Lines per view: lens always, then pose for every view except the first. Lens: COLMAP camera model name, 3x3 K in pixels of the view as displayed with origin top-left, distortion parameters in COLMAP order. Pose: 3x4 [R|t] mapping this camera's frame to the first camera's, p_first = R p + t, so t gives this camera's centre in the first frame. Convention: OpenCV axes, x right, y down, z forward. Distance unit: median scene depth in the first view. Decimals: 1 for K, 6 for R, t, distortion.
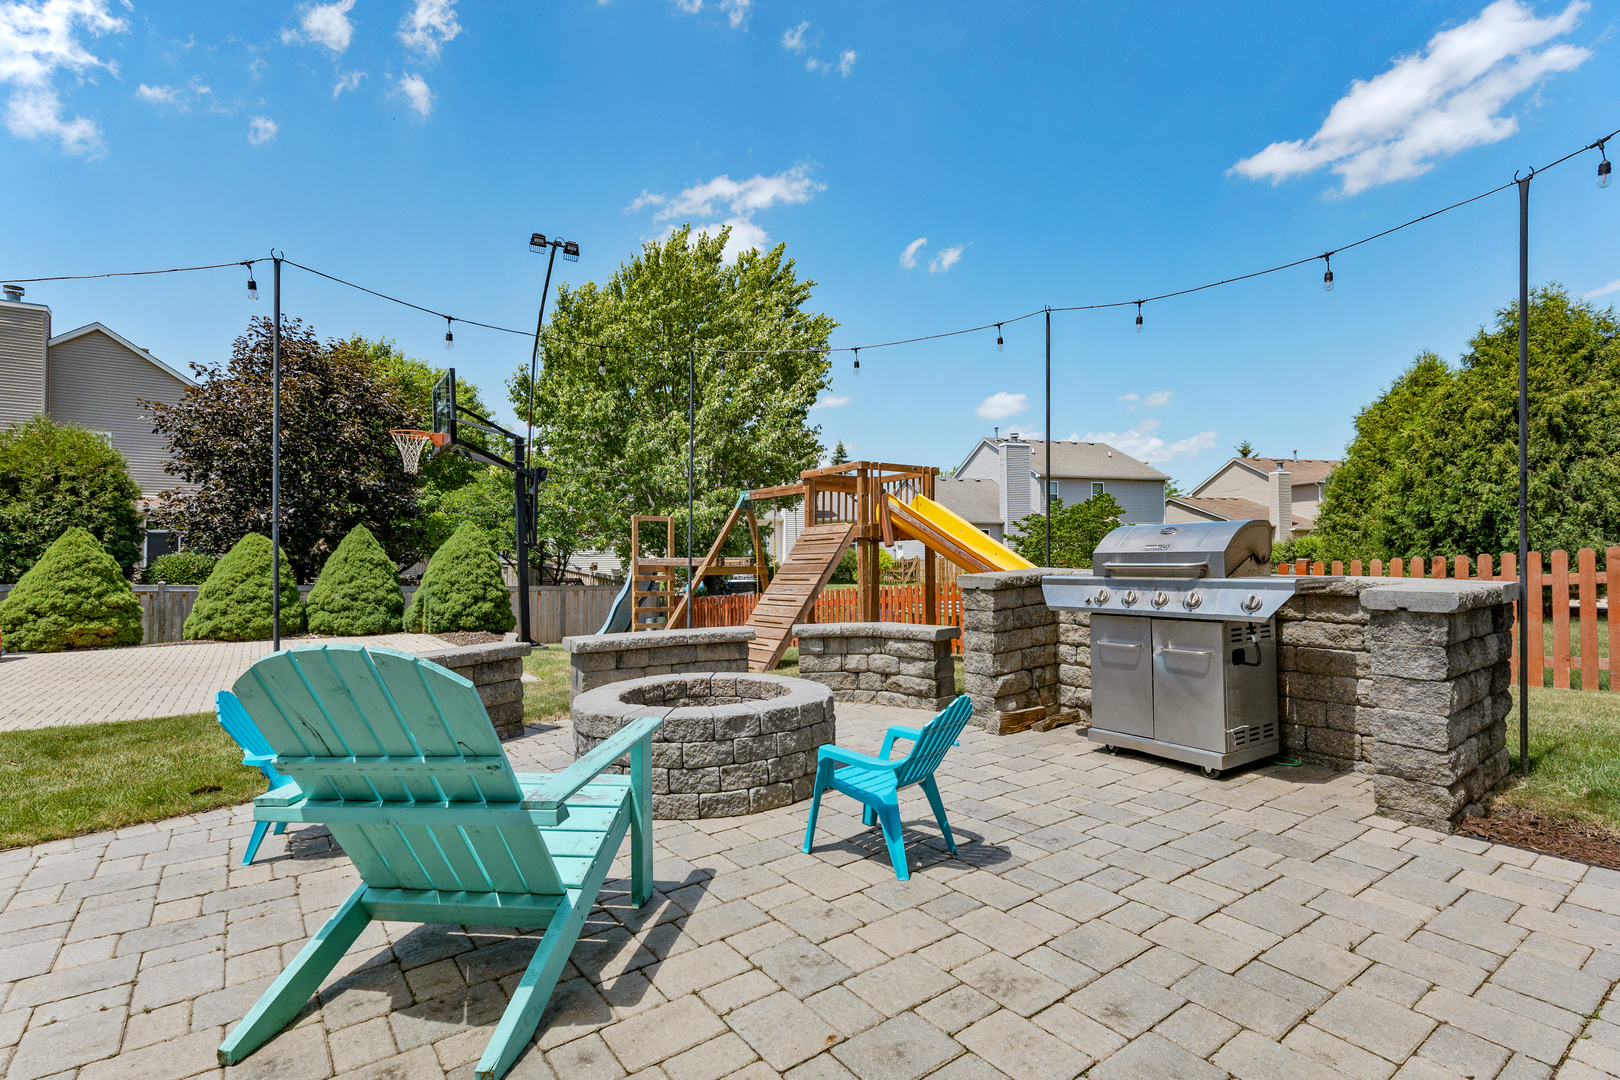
lens RADIAL K [[748.2, 0, 808.4], [0, 748.2, 539.6], [0, 0, 1]] dist [0.009524, -0.000915]
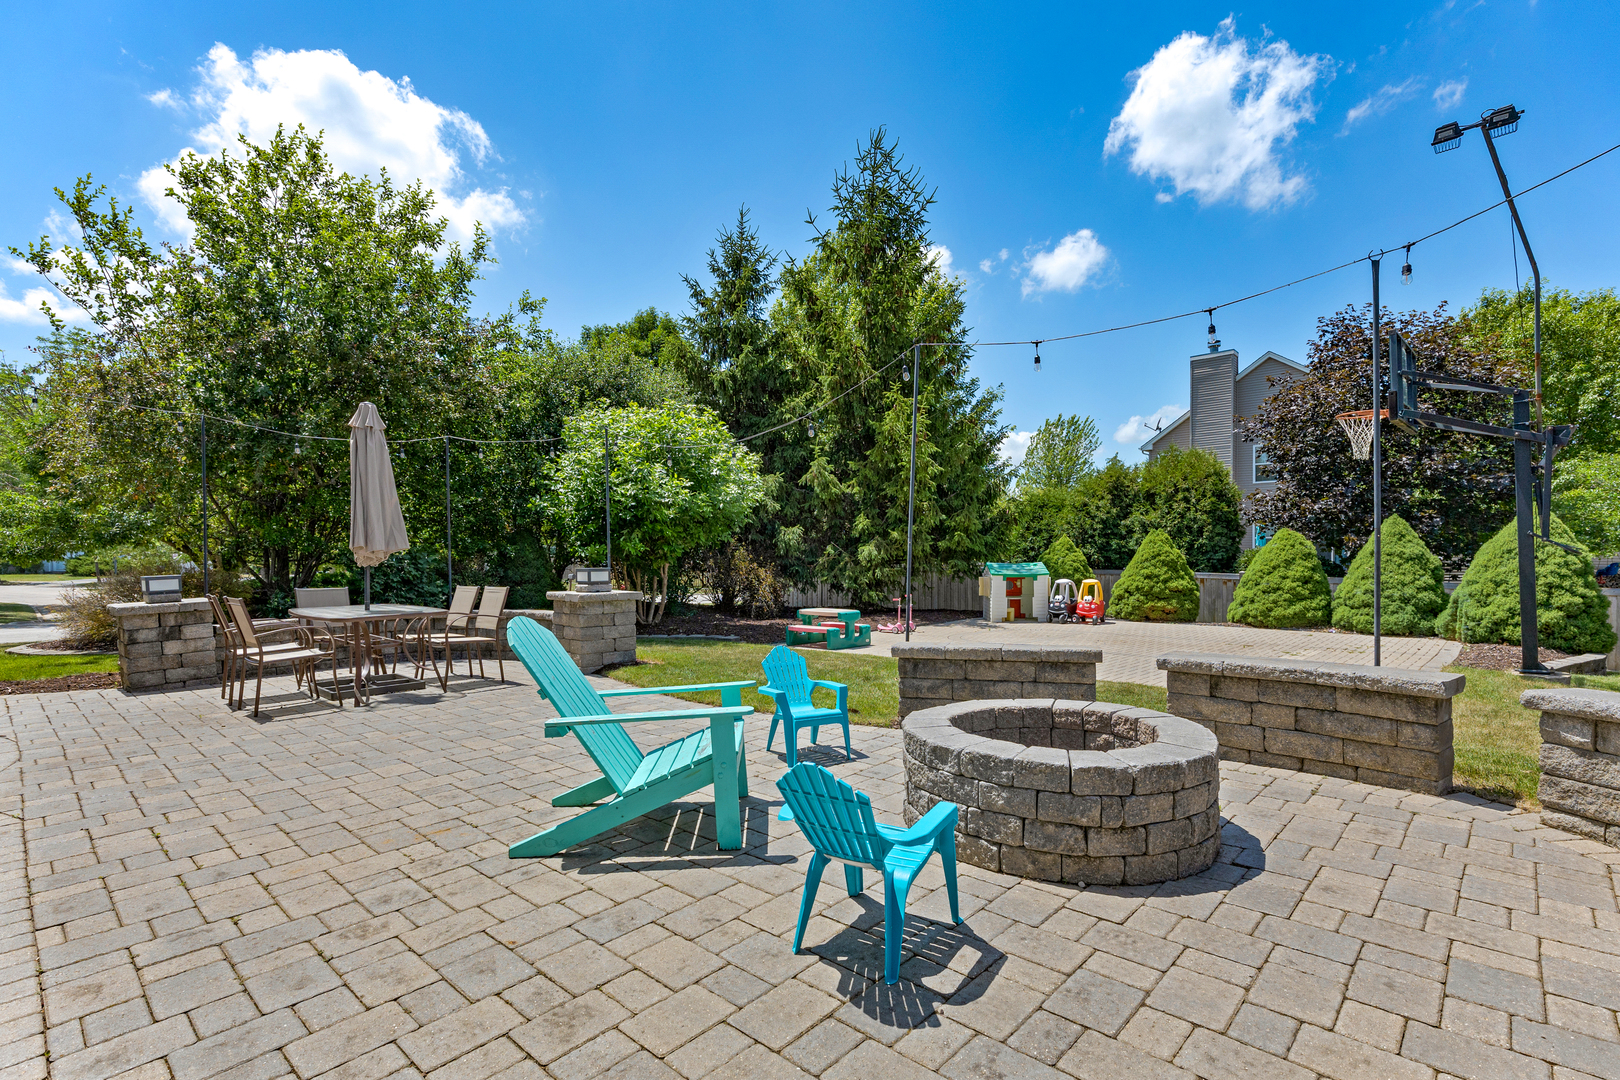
lens RADIAL K [[748.2, 0, 838.9], [0, 748.2, 570.4], [0, 0, 1]] dist [0.009524, -0.000915]
pose [[0.229586, 0.025457, -0.972955, 0.151591], [0.028942, 0.999037, 0.032969, -0.002604], [0.972858, -0.035728, 0.228628, 0.134395]]
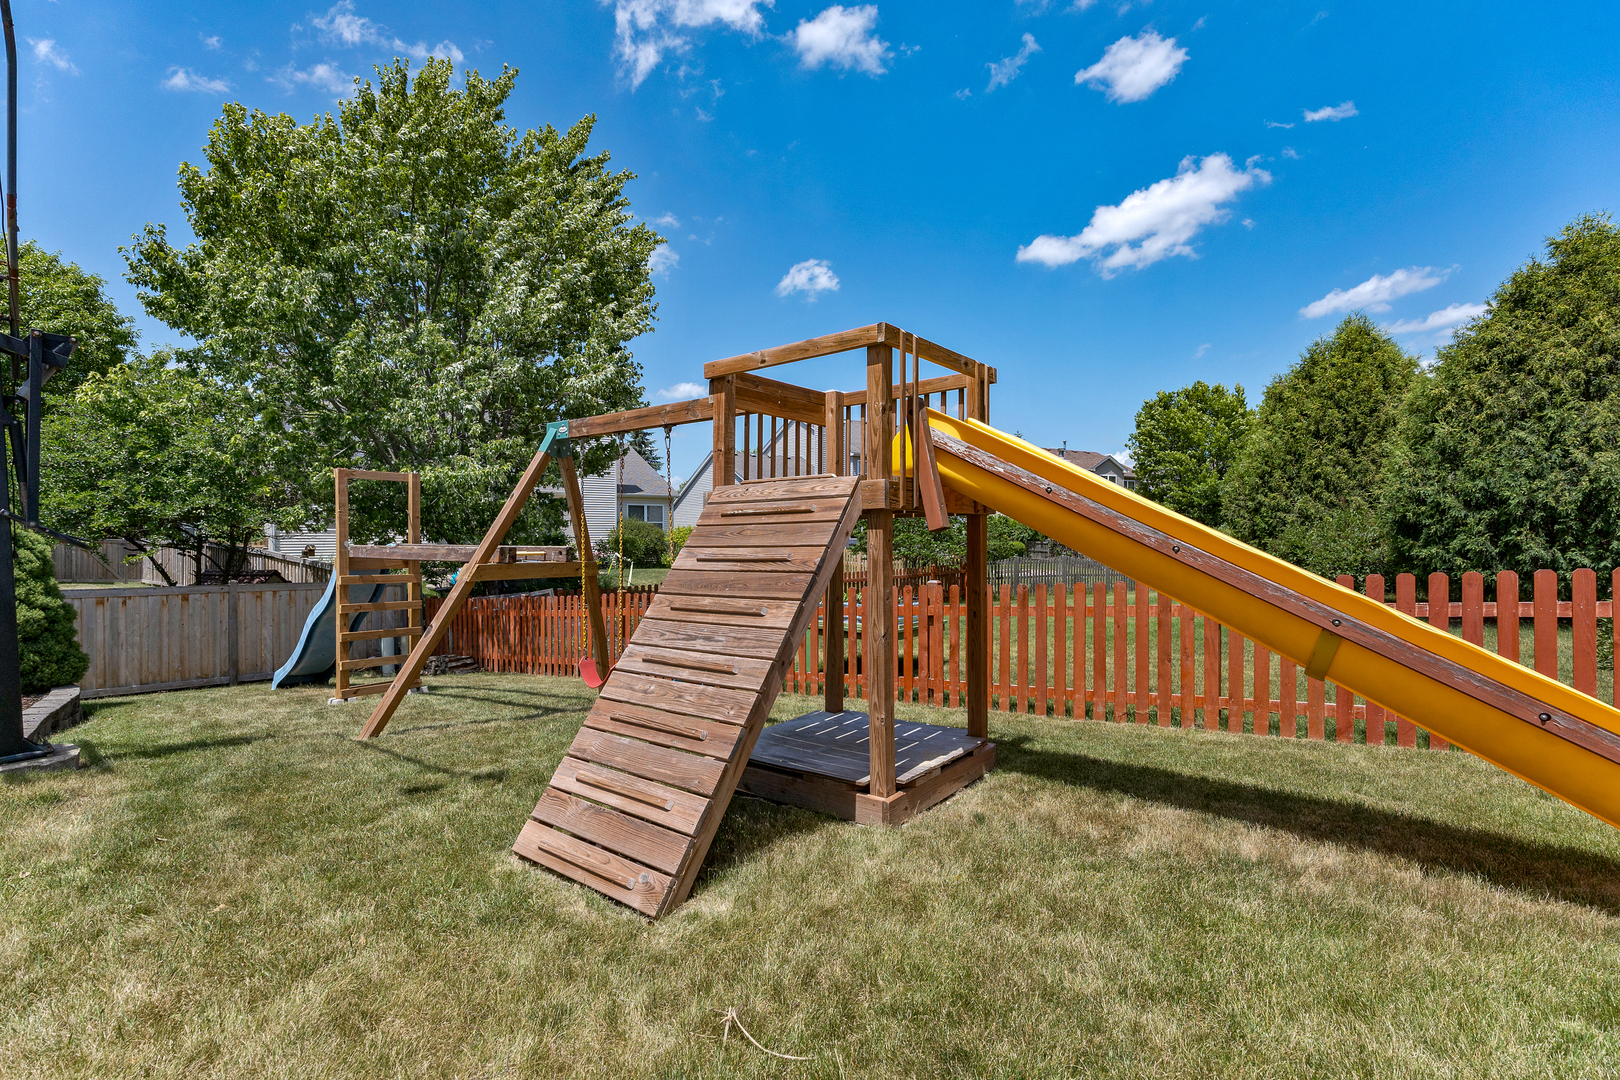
lens RADIAL K [[748.2, 0, 815.8], [0, 748.2, 533.3], [0, 0, 1]] dist [0.009524, -0.000915]
pose [[0.959756, 0.005207, 0.280788, -0.050942], [-0.010451, 0.999798, 0.017180, 0.002579], [-0.280642, -0.019423, 0.959616, 0.383158]]
